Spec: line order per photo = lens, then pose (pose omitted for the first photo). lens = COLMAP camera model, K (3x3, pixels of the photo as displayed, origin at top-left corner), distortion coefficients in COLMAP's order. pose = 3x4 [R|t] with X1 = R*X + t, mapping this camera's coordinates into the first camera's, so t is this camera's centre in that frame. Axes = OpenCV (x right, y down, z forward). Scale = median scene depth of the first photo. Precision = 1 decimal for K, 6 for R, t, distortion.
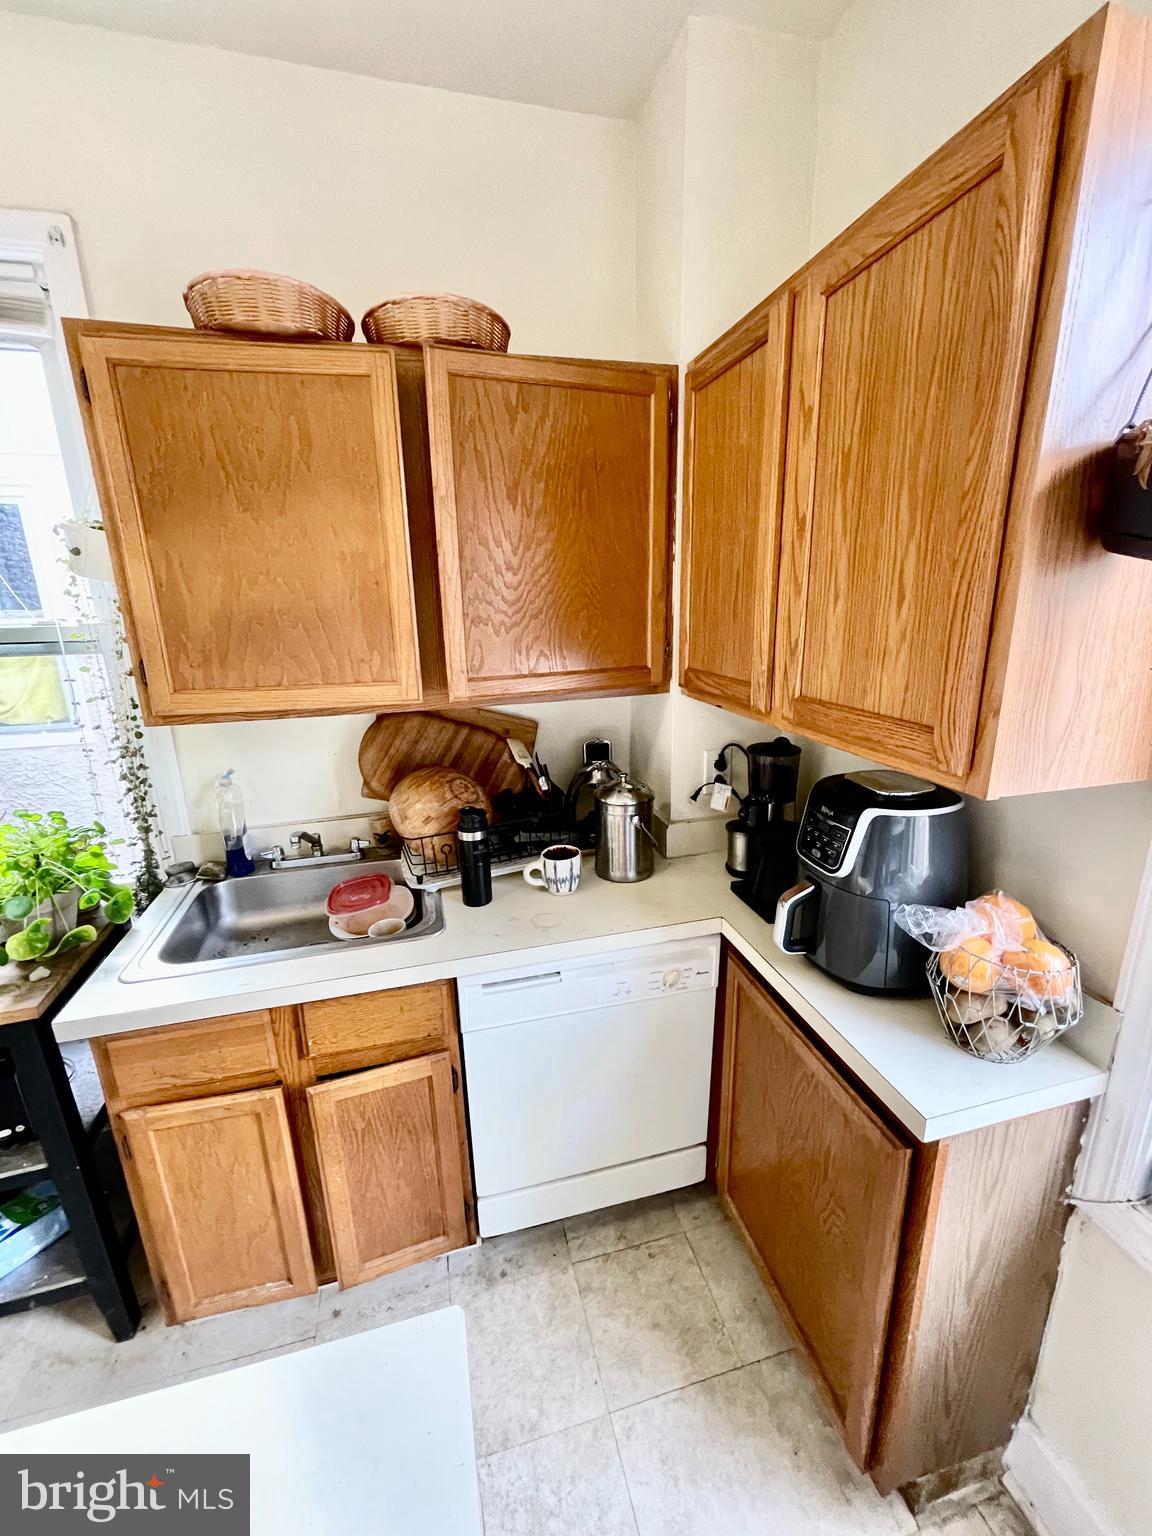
lens RADIAL K [[617.3, 0, 577.2], [0, 617.3, 762.1], [0, 0, 1]] dist [-0.015619, 0.000041]
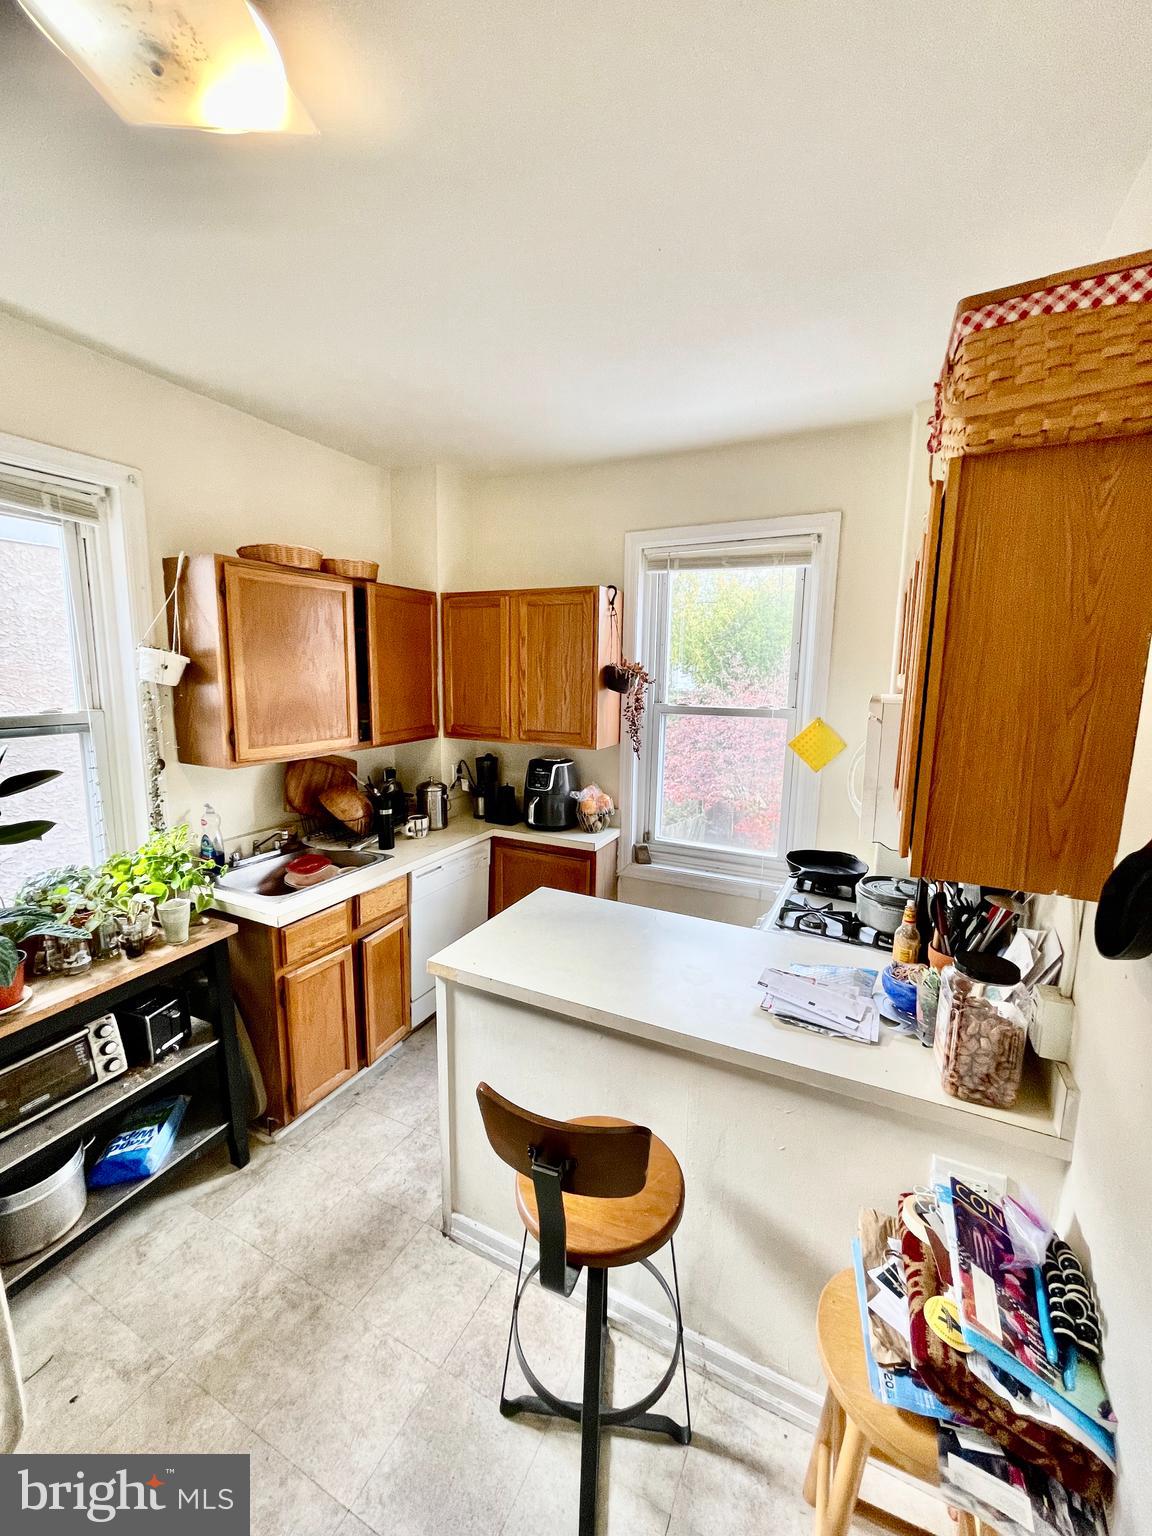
lens RADIAL K [[615.0, 0, 576.0], [0, 615.0, 768.0], [0, 0, 1]] dist [-0.001650, 0.000514]
pose [[0.652924, -0.093052, 0.751686, -1.302912], [0.170332, 0.985043, -0.026013, 0.141689], [-0.738023, 0.145021, 0.659008, -0.809164]]
